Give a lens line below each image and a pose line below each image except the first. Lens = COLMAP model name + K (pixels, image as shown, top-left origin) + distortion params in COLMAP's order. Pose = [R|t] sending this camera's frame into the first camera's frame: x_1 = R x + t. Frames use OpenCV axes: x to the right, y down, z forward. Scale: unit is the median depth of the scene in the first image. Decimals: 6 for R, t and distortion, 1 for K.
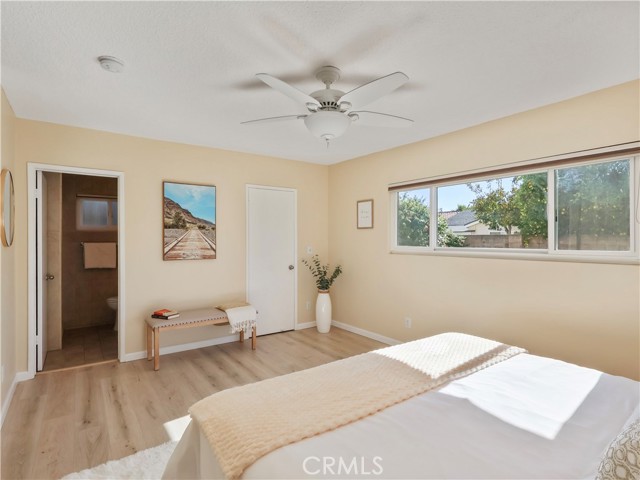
lens RADIAL K [[333.6, 0, 316.9], [0, 333.6, 238.2], [0, 0, 1]] dist [-0.002131, -0.000062]
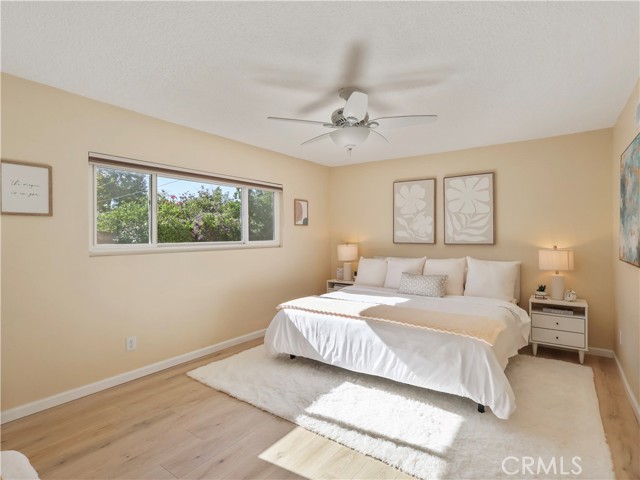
lens RADIAL K [[333.6, 0, 316.9], [0, 333.6, 238.2], [0, 0, 1]] dist [-0.002131, -0.000062]
pose [[-0.309231, -0.011128, 0.950922, -0.571639], [0.000694, 0.999929, 0.011927, 0.002161], [-0.950987, 0.004348, -0.309201, 0.807181]]
